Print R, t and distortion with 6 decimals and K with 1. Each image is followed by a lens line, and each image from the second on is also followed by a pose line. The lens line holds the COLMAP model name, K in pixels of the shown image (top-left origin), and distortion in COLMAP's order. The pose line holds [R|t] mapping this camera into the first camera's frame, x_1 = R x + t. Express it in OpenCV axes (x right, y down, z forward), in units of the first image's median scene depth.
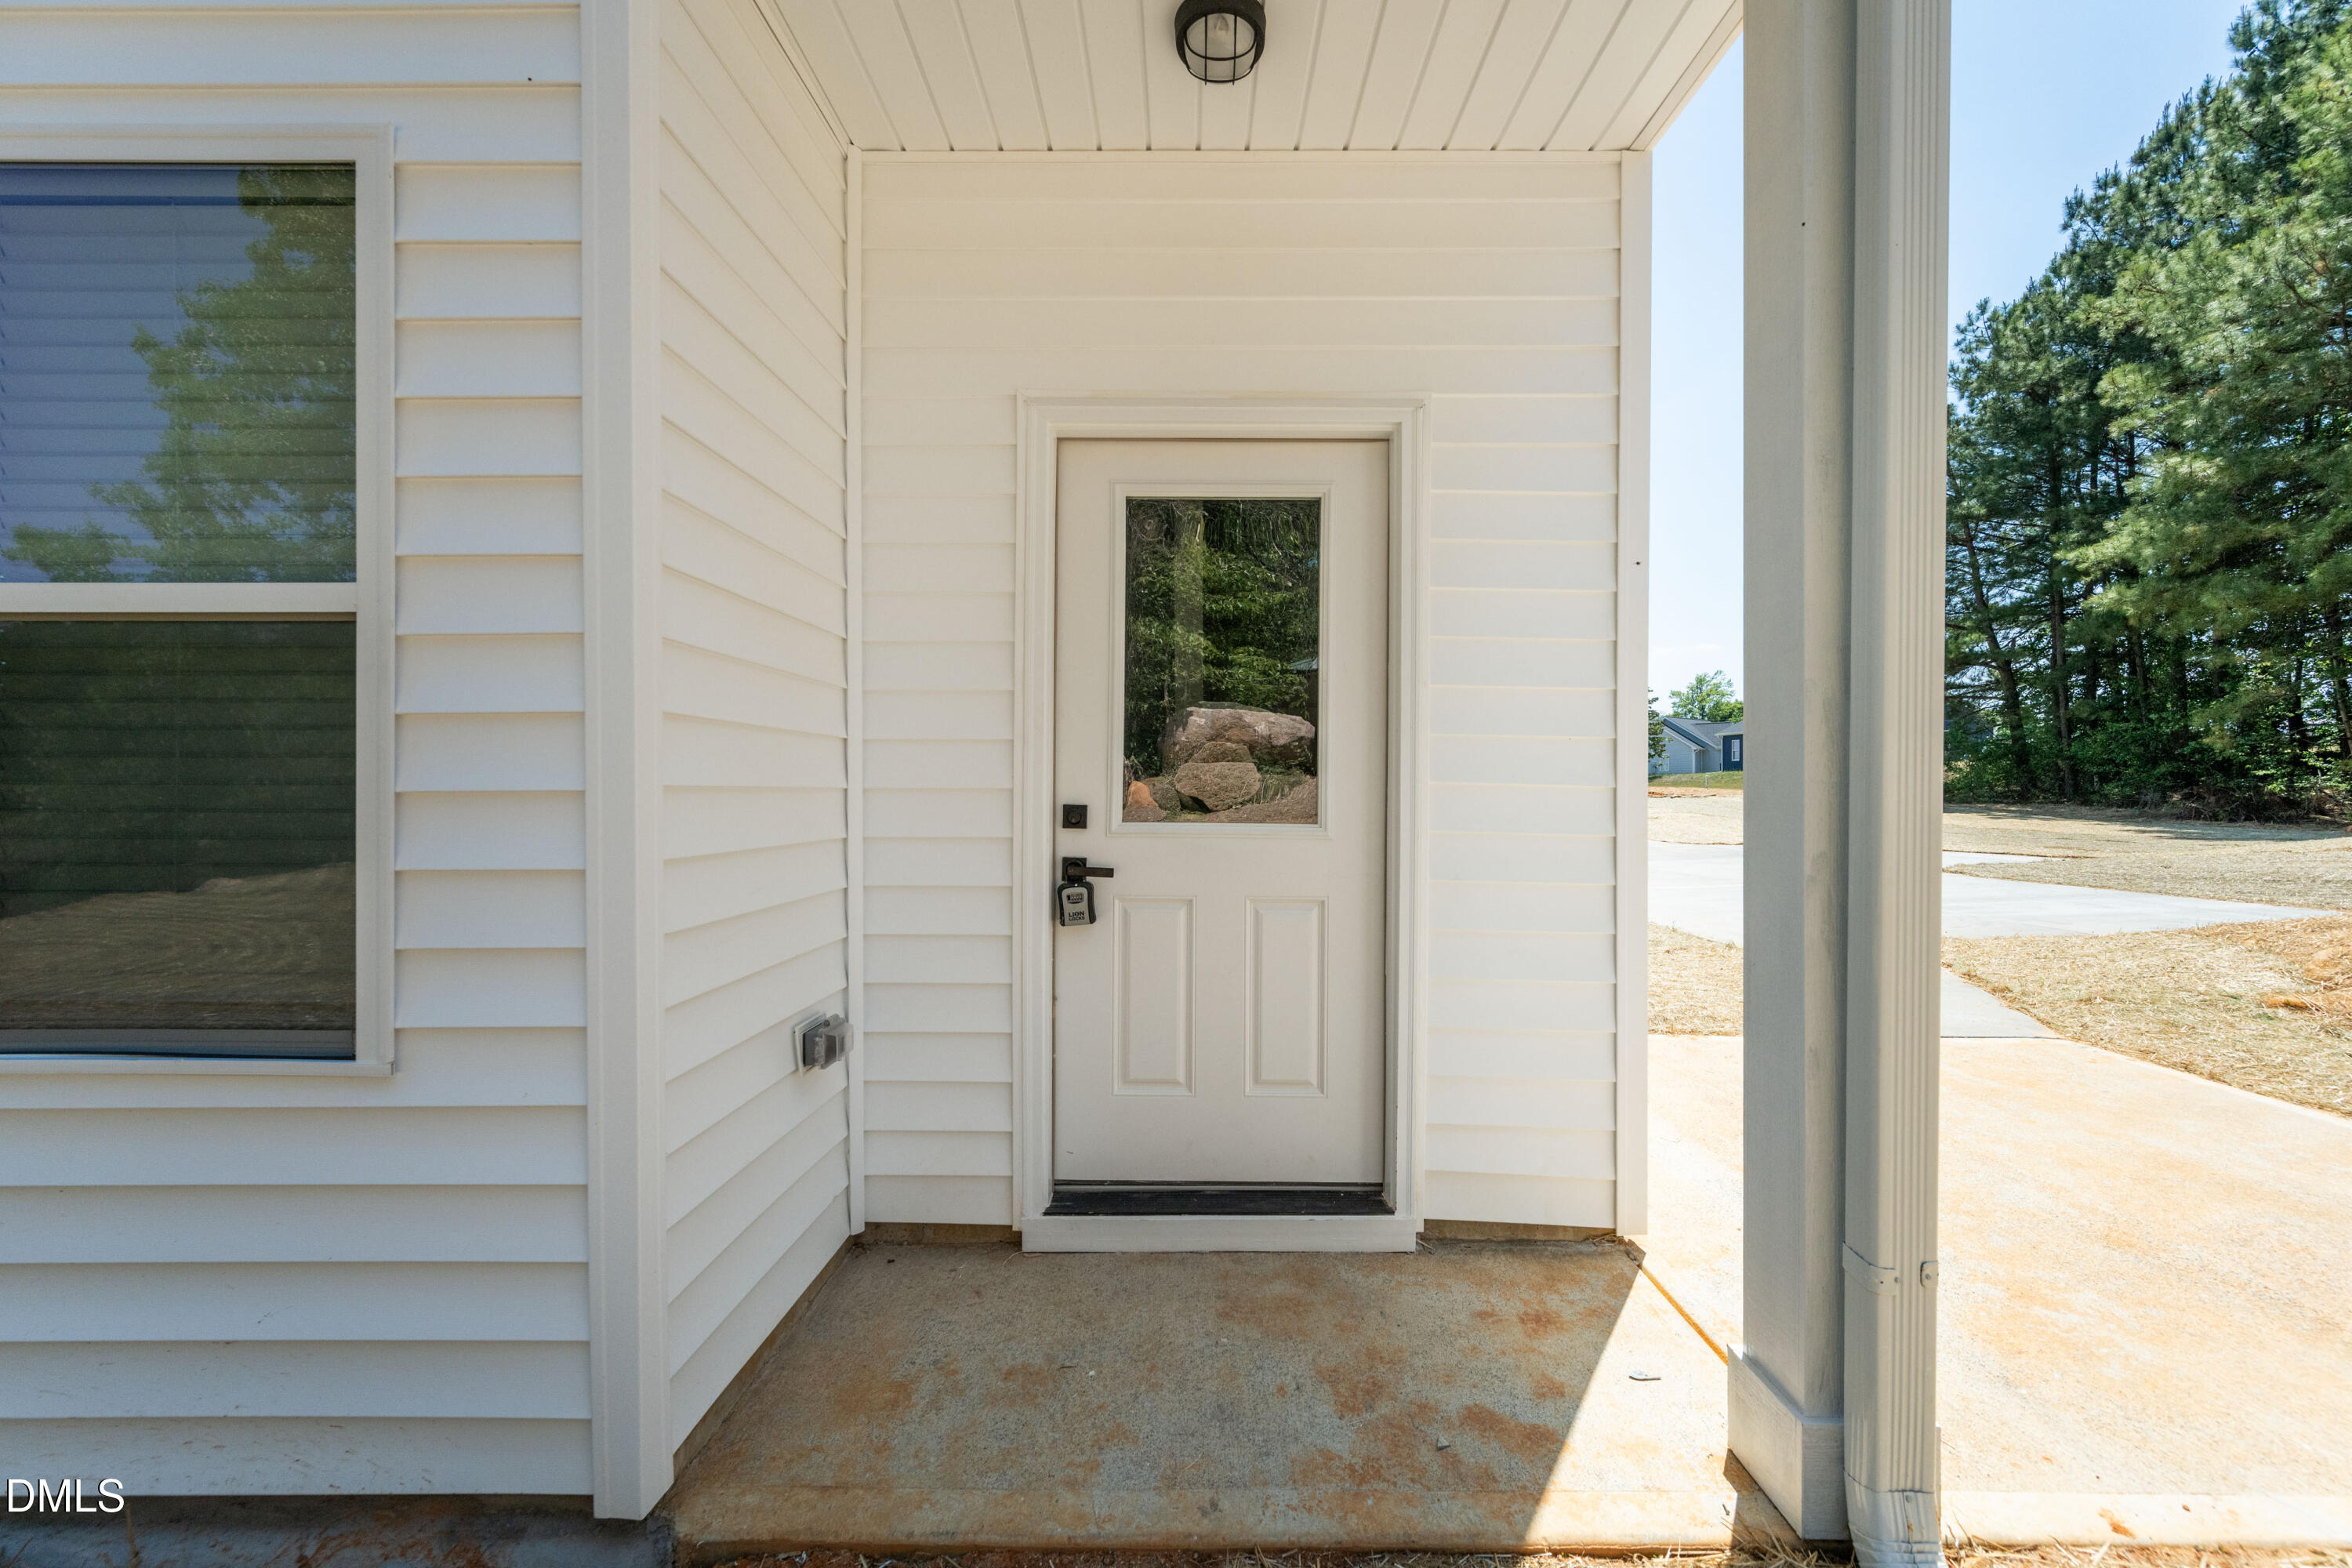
lens RADIAL K [[930.4, 0, 1197.5], [0, 930.4, 781.3], [0, 0, 1]] dist [0.002499, 0.000156]
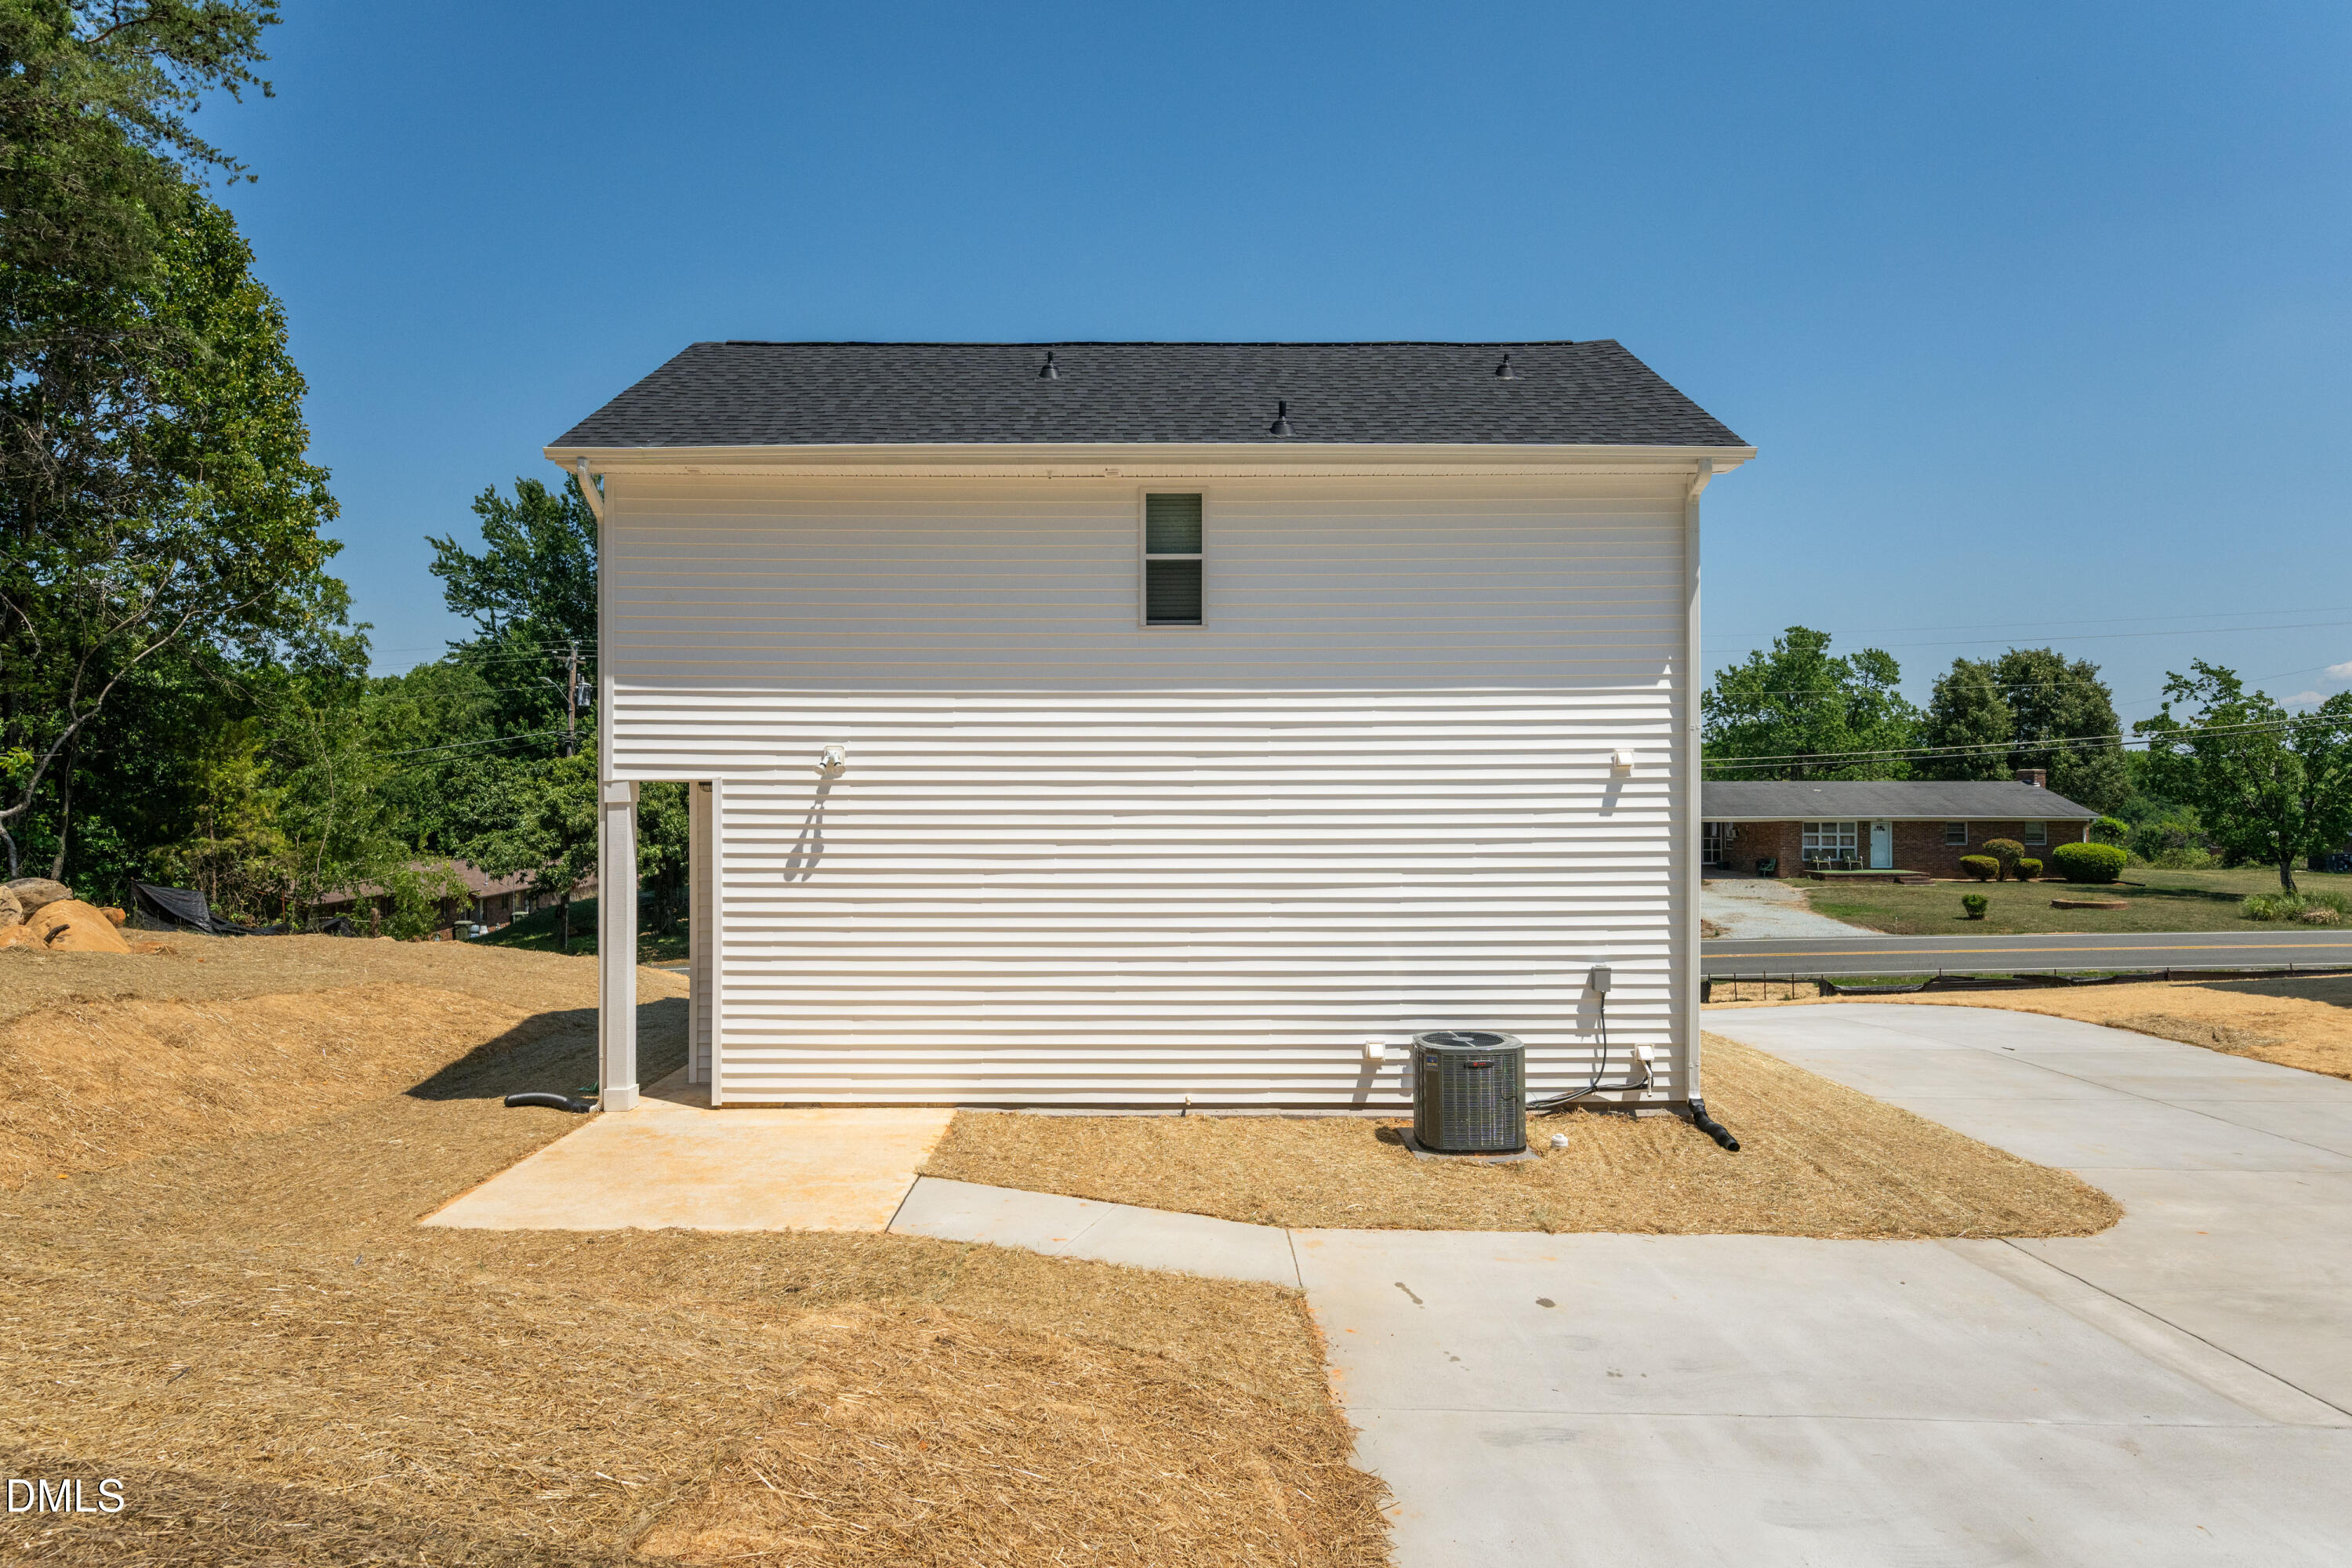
lens RADIAL K [[1351.1, 0, 1176.0], [0, 1351.1, 784.0], [0, 0, 1]] dist [0.006287, 0.001329]
pose [[-0.002730, -0.008788, -0.999958, 5.147337], [-0.000699, 0.999961, -0.008787, -0.595878], [0.999996, 0.000675, -0.002736, 2.584942]]
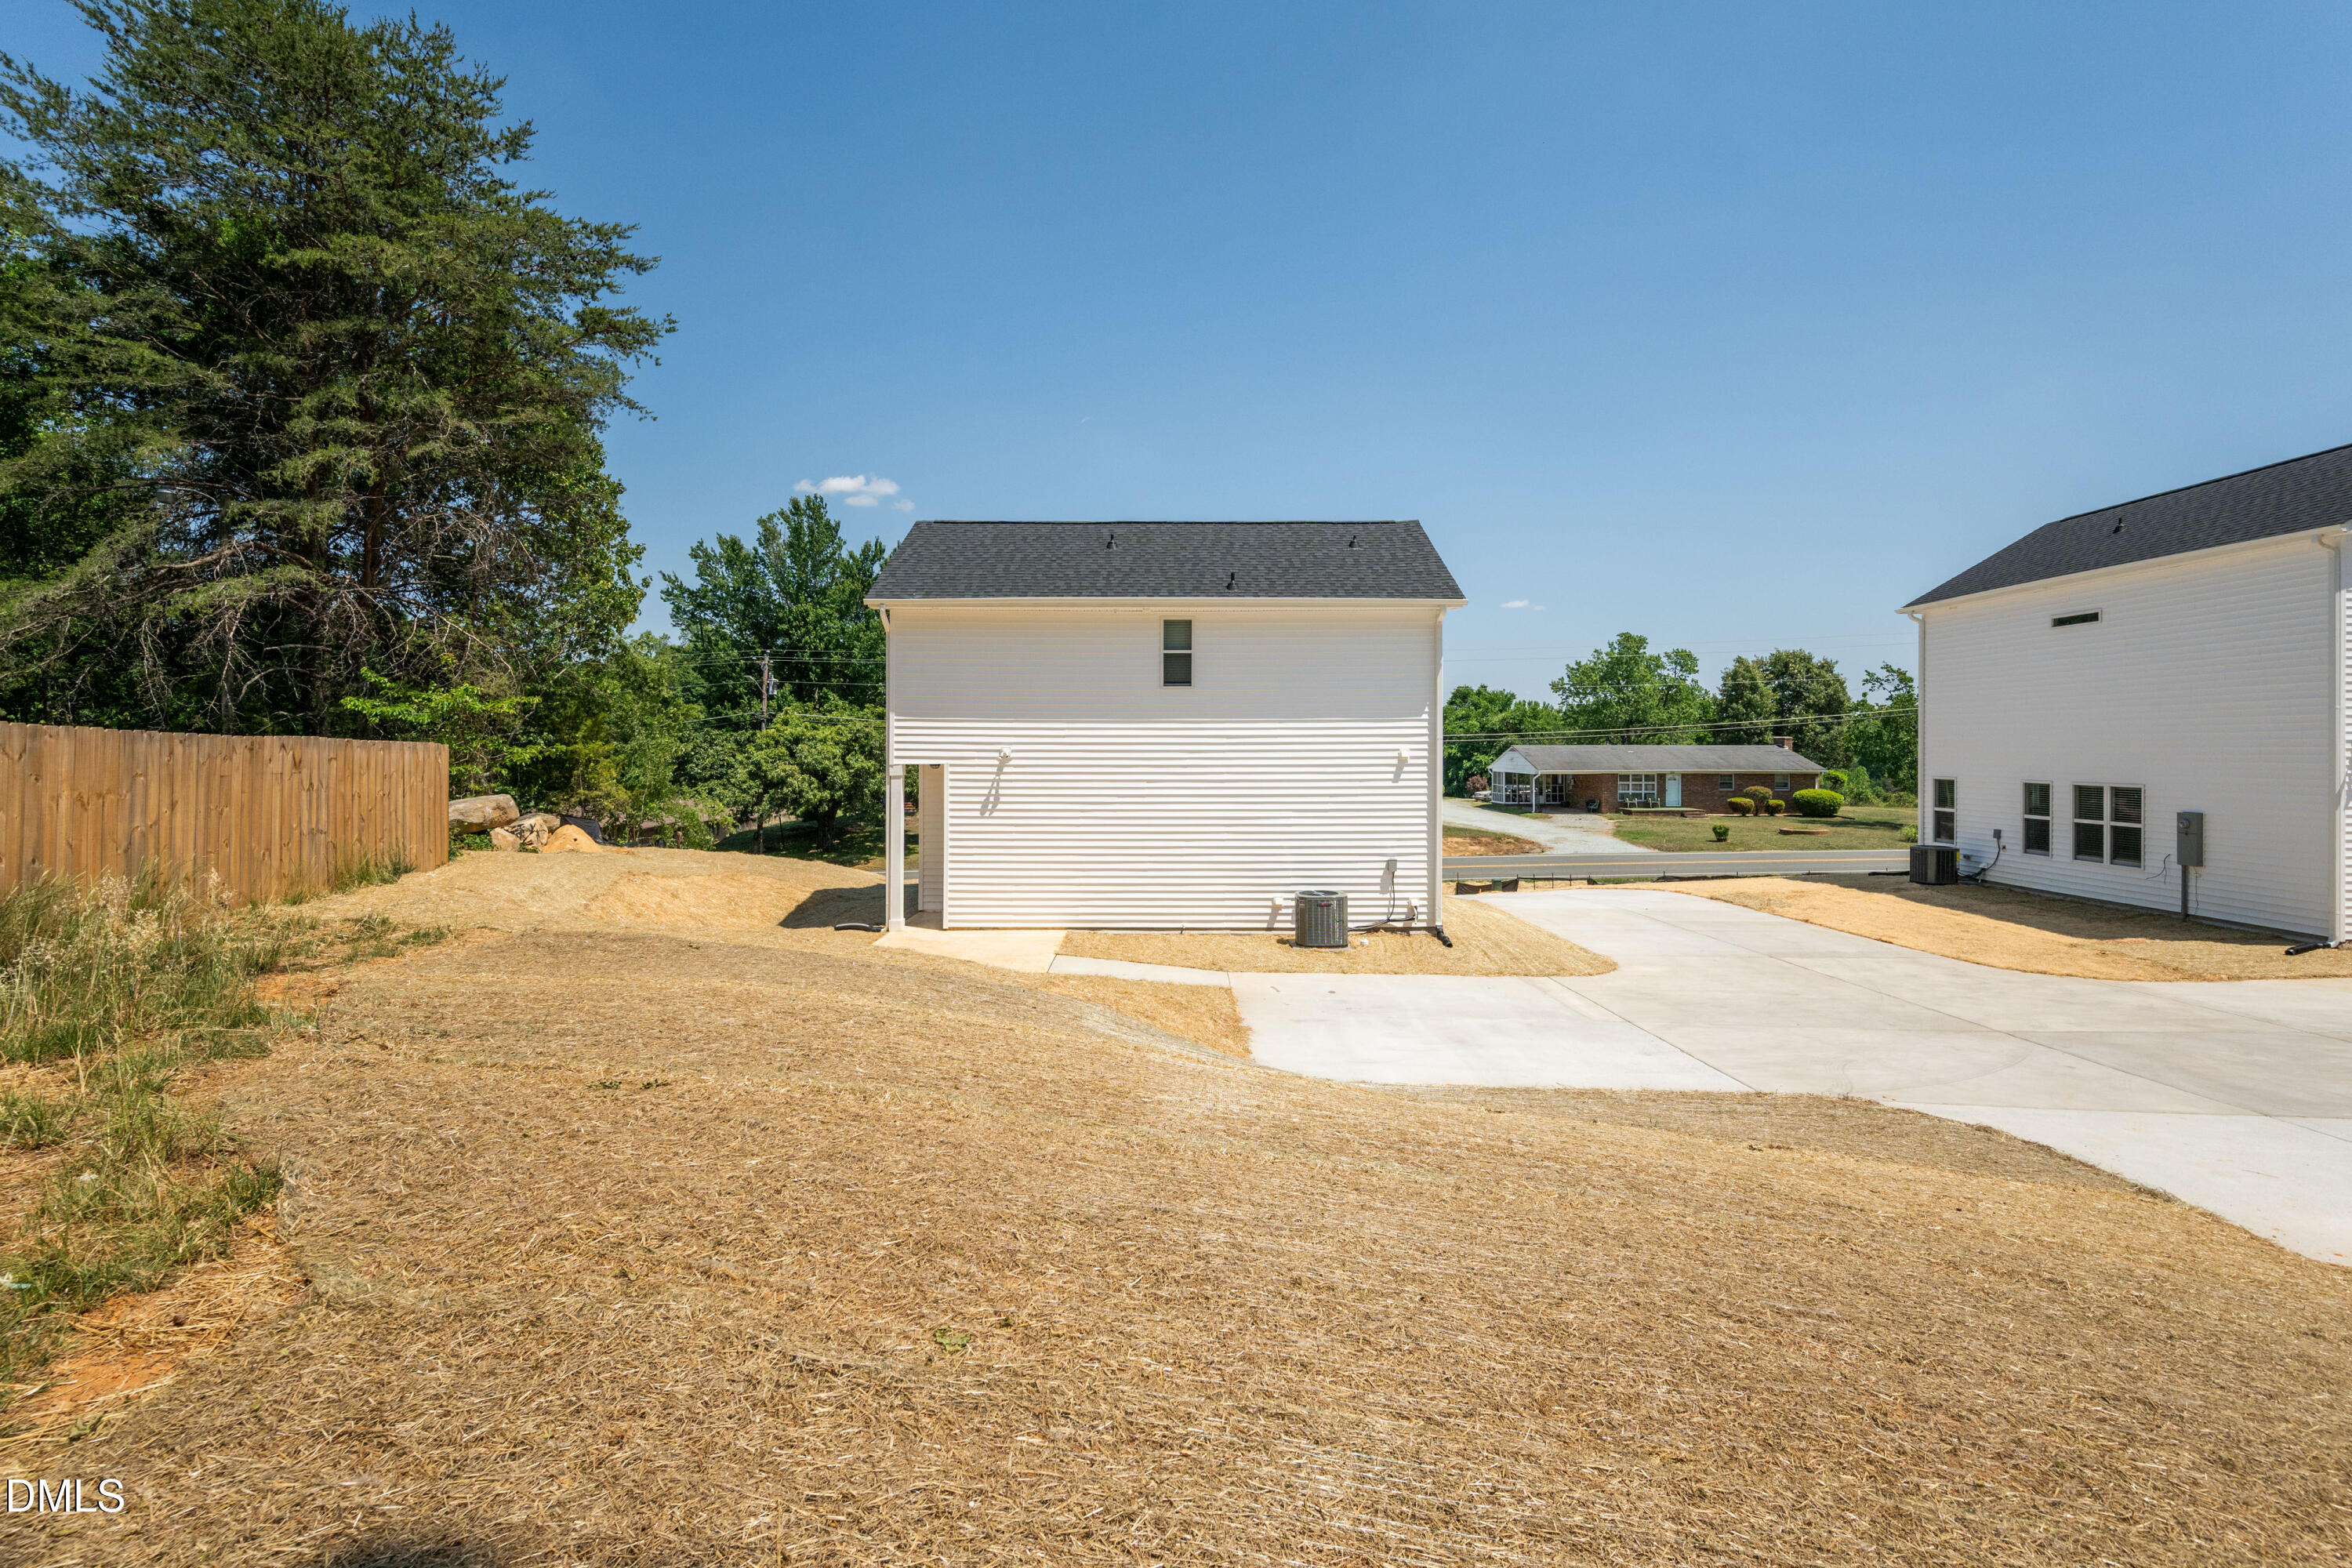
lens RADIAL K [[1043.0, 0, 1183.7], [0, 1043.0, 742.1], [0, 0, 1]] dist [-0.000069, 0.000225]
pose [[0.002425, -0.006842, -0.999974, 7.615628], [-0.002266, 0.999974, -0.006847, -0.755181], [0.999994, 0.002283, 0.002410, 2.590795]]
